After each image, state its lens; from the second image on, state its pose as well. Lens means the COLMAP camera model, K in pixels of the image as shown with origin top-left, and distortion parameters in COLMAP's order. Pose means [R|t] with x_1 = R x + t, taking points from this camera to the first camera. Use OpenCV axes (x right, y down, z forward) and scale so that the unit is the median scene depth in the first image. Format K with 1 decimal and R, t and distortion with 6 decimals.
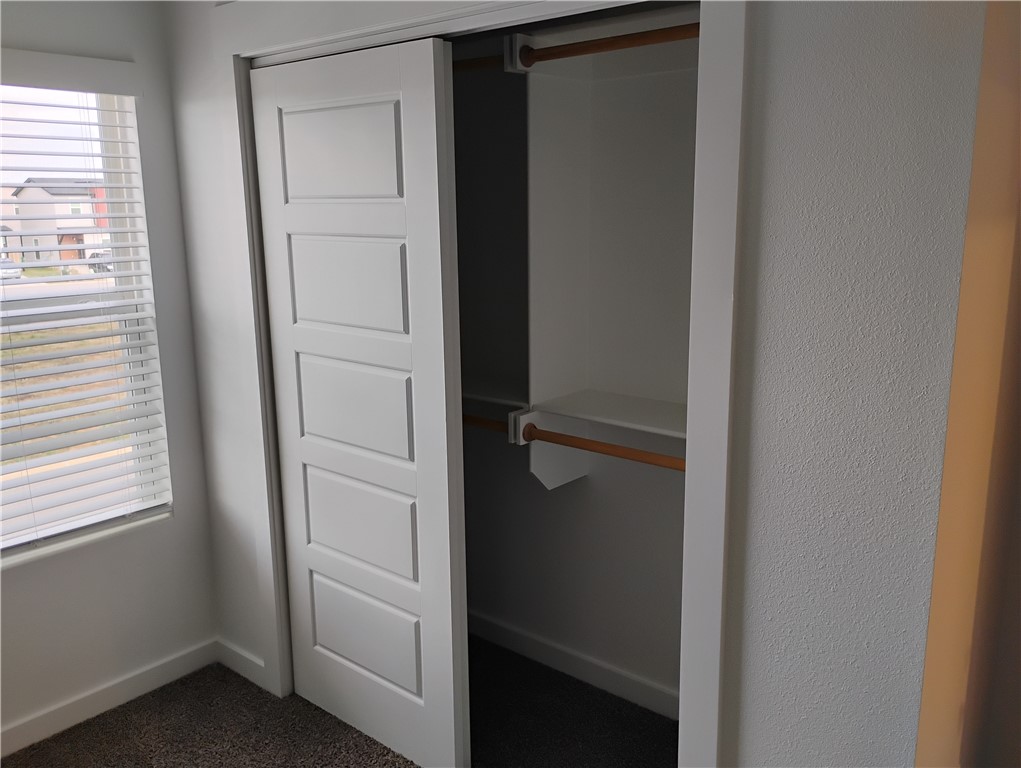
lens RADIAL K [[851.0, 0, 512.5], [0, 851.0, 385.5], [0, 0, 1]] dist [0.026759, -0.056111]
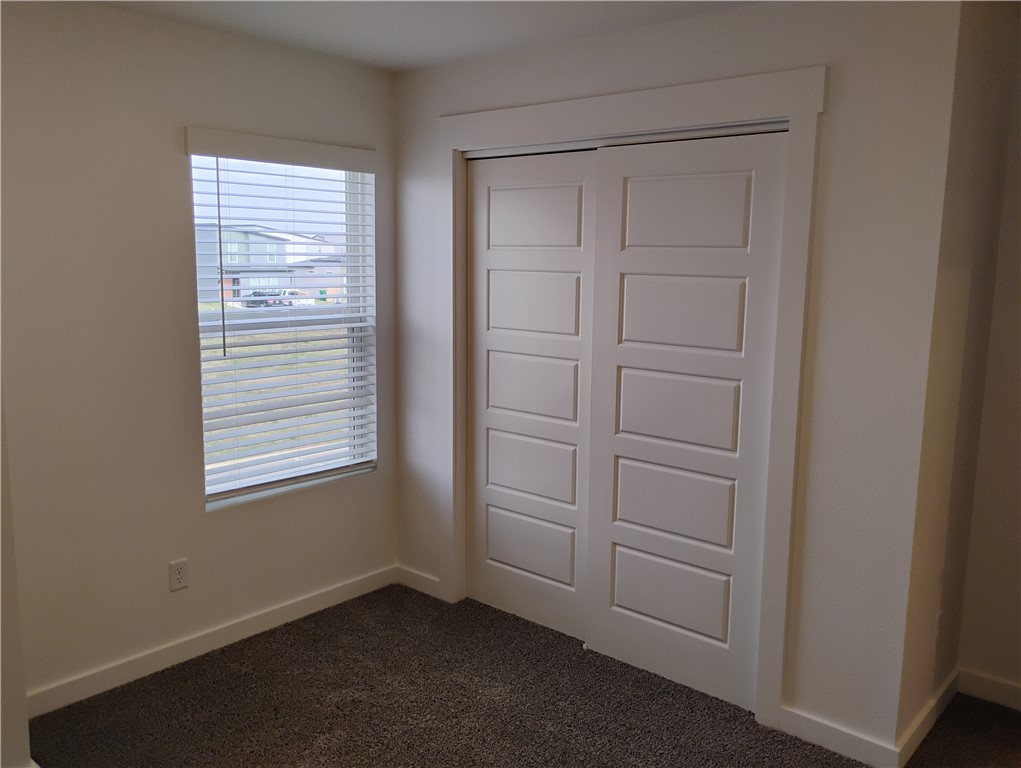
lens RADIAL K [[851.0, 0, 508.7], [0, 851.0, 381.8], [0, 0, 1]] dist [0.026759, -0.056111]
pose [[0.999664, 0.024497, -0.008441, -0.182966], [-0.024978, 0.997732, -0.062499, 0.095330], [0.006891, 0.062689, 0.998009, -0.406535]]
